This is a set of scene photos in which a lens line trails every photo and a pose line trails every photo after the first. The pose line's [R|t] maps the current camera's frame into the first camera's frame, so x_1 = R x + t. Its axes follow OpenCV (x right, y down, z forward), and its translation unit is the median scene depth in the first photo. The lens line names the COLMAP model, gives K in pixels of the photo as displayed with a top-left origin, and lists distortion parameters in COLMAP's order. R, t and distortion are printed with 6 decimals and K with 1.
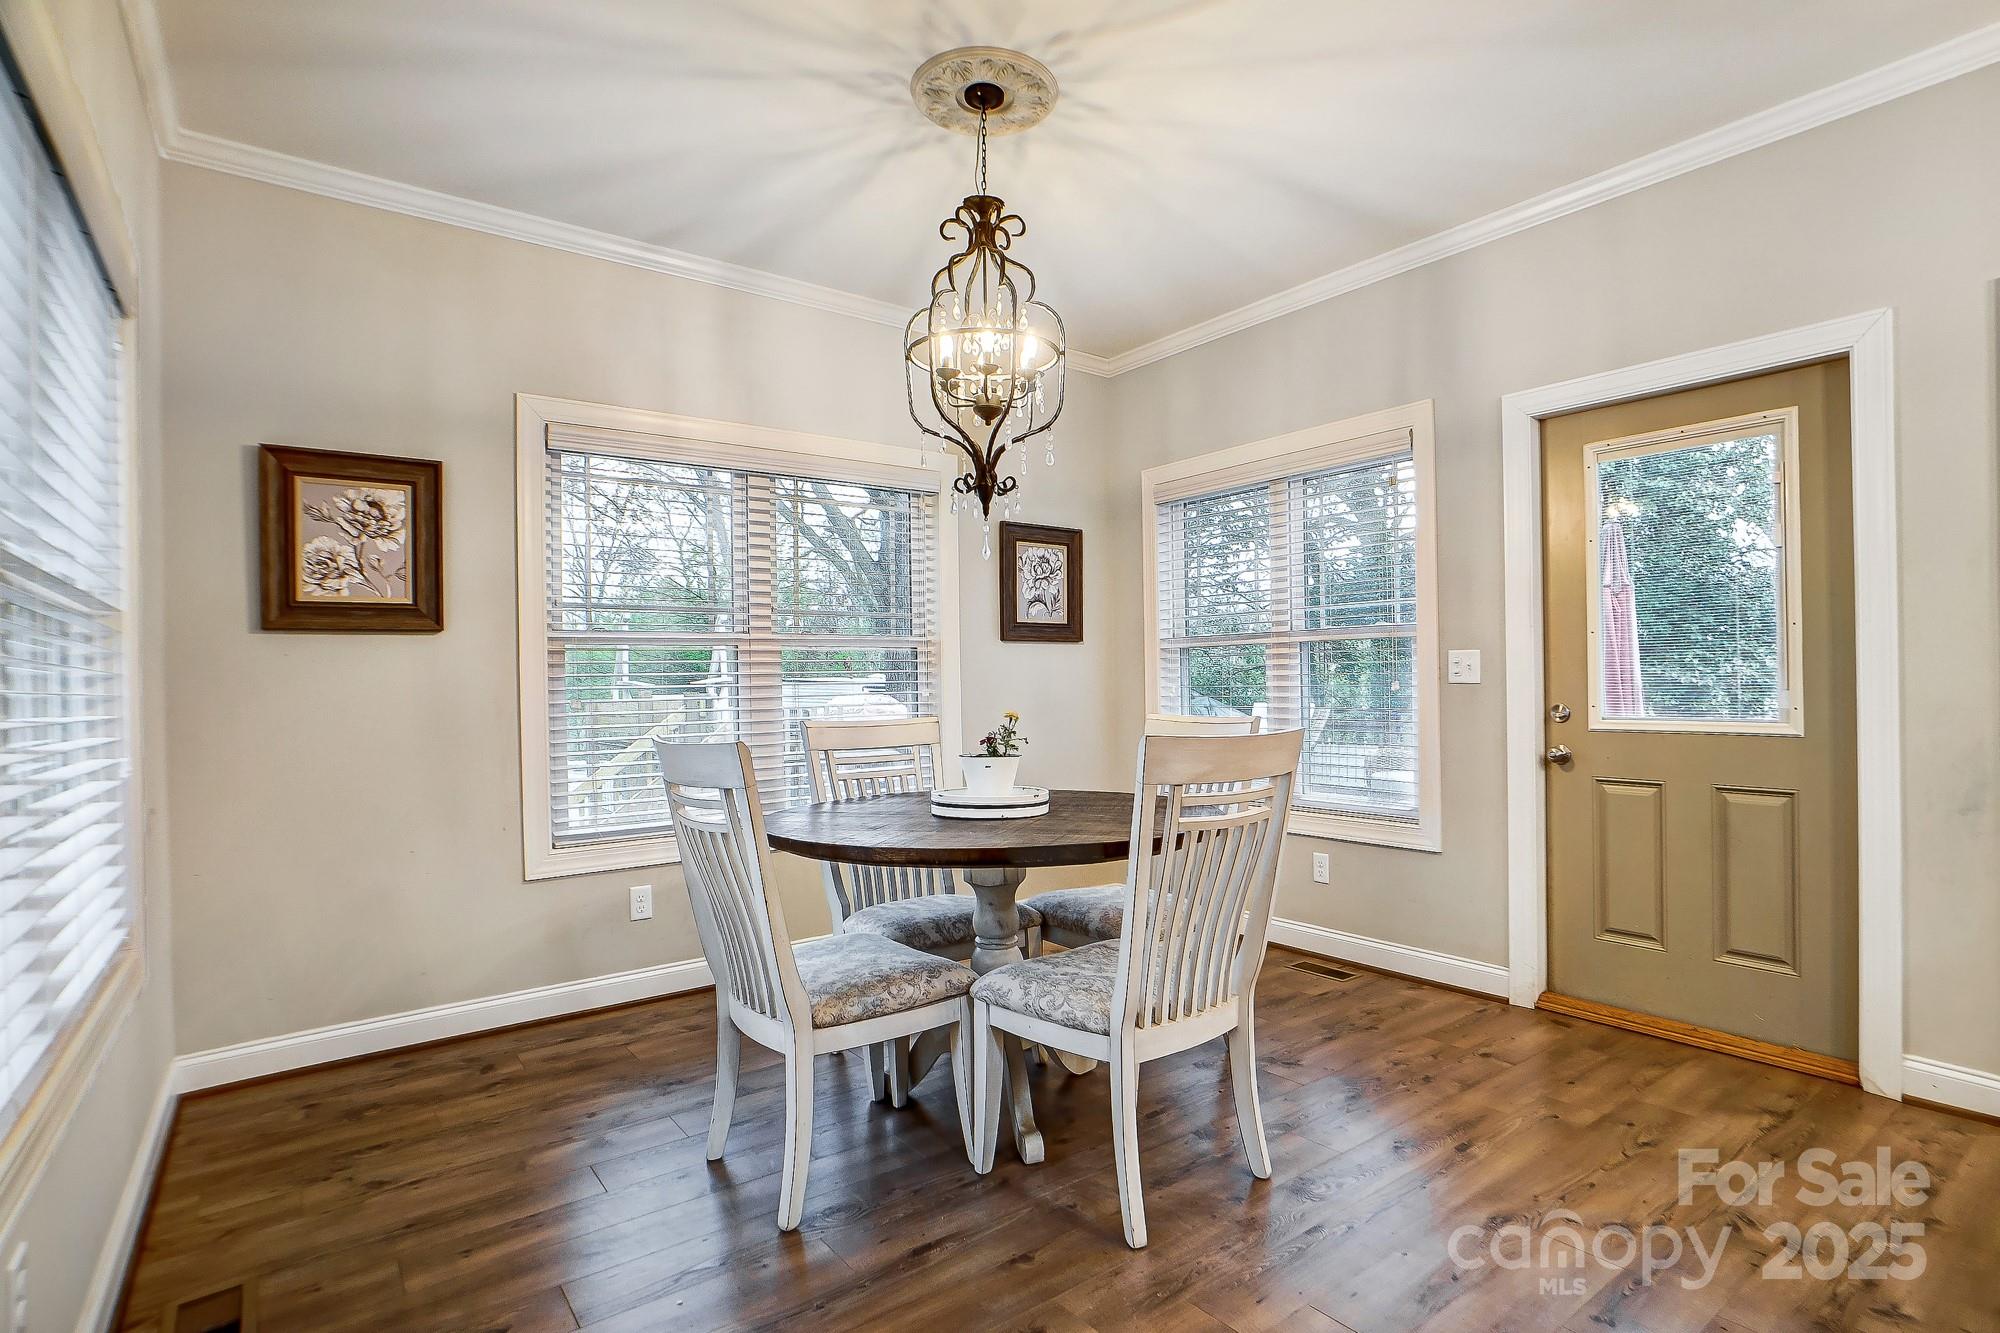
lens RADIAL K [[994.8, 0, 1000.0], [0, 994.8, 666.5], [0, 0, 1]] dist [-0.028892, 0.019684]
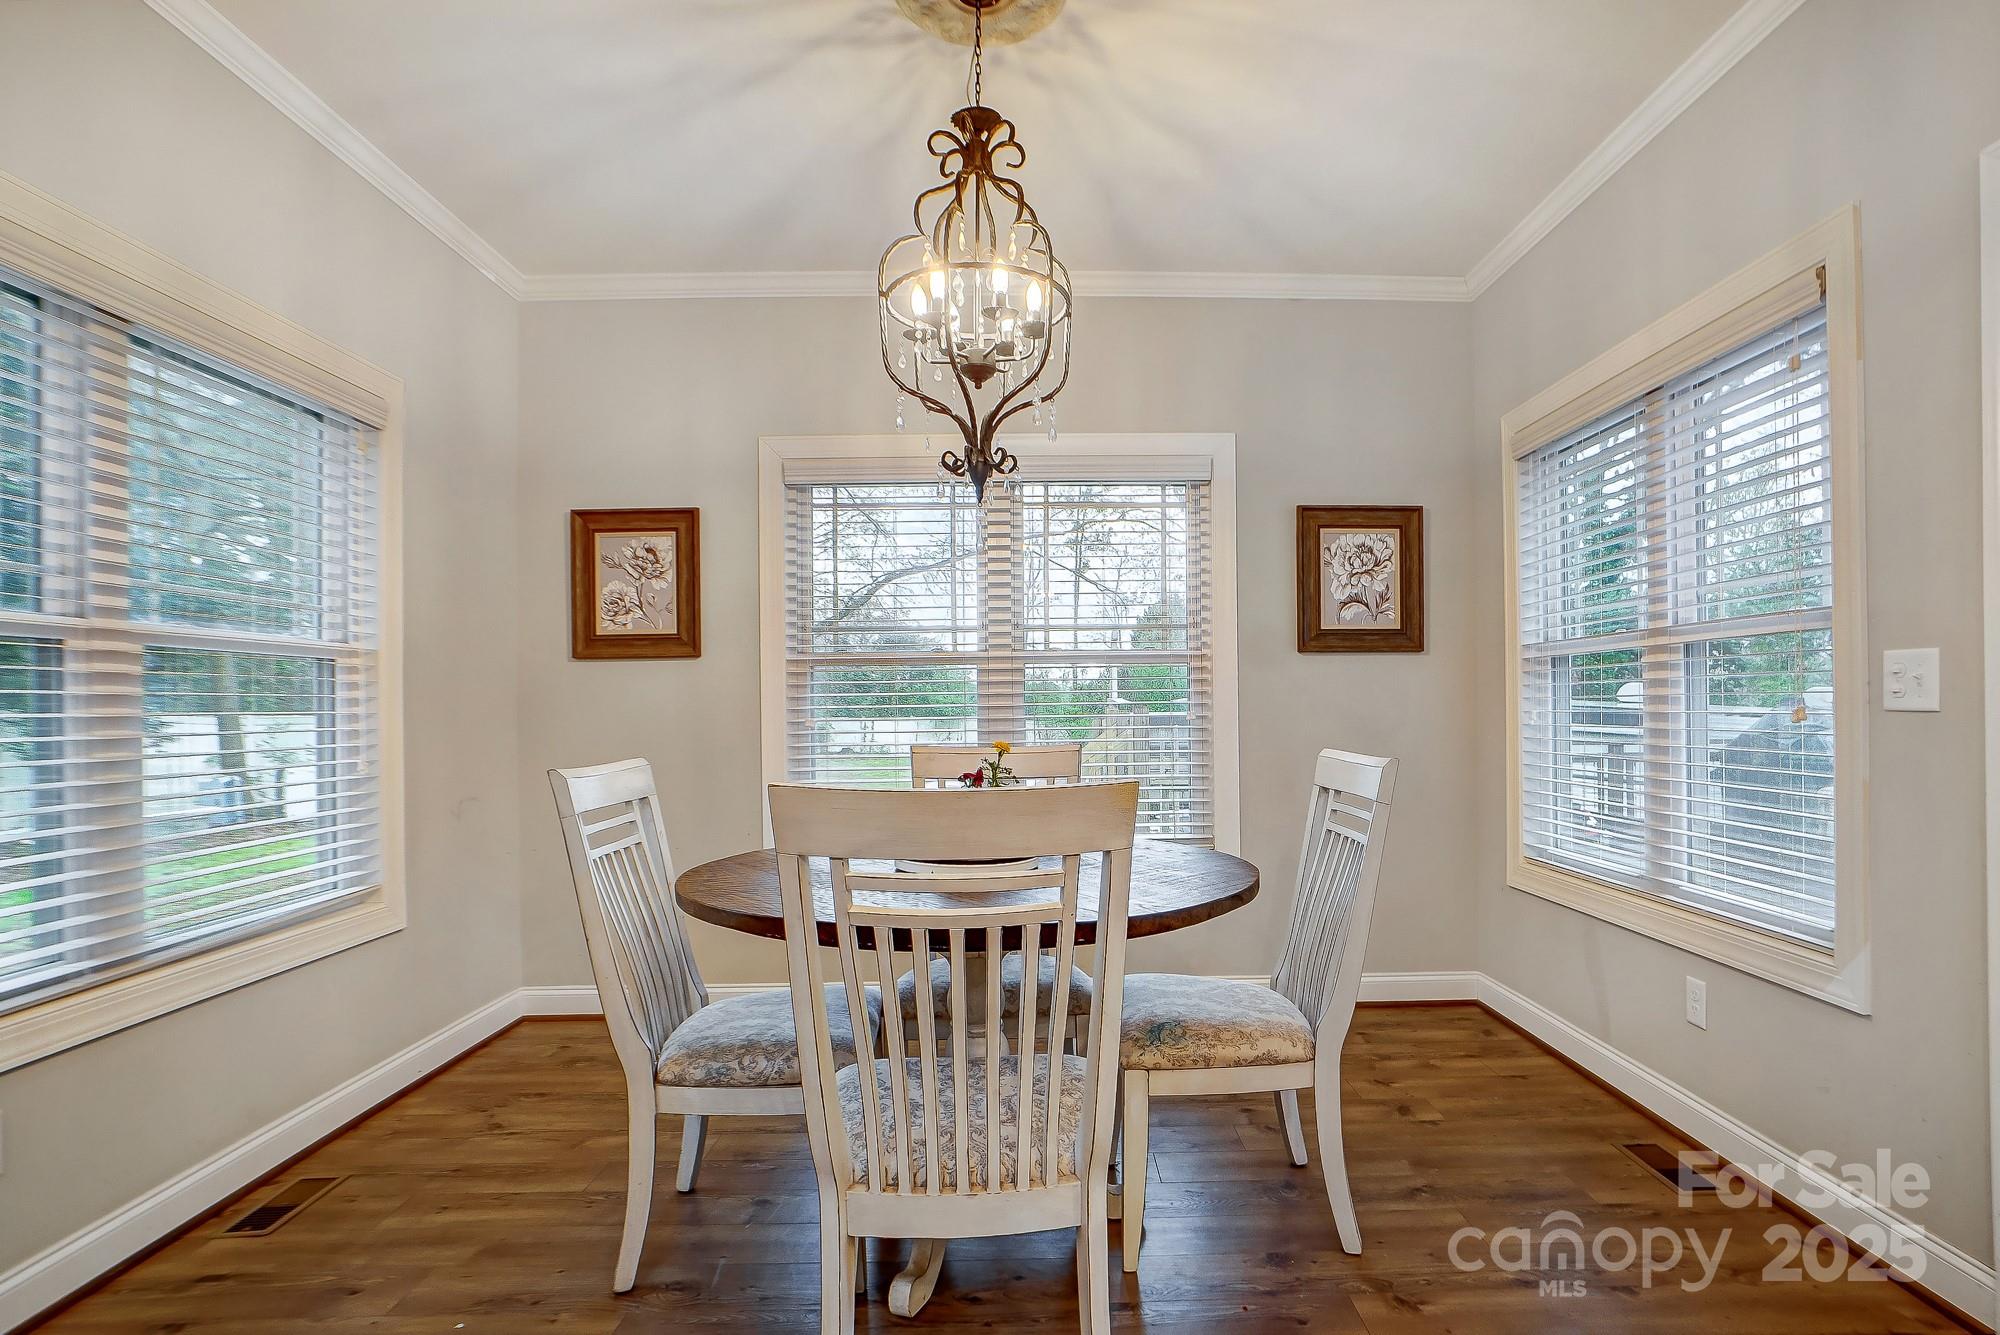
lens RADIAL K [[977.1, 0, 1003.4], [0, 977.1, 688.5], [0, 0, 1]] dist [-0.028221, 0.000452]
pose [[0.811580, -0.003480, -0.584231, 0.389318], [0.005693, 0.999982, 0.001953, 0.000930], [0.584214, -0.004911, 0.811585, 0.302766]]
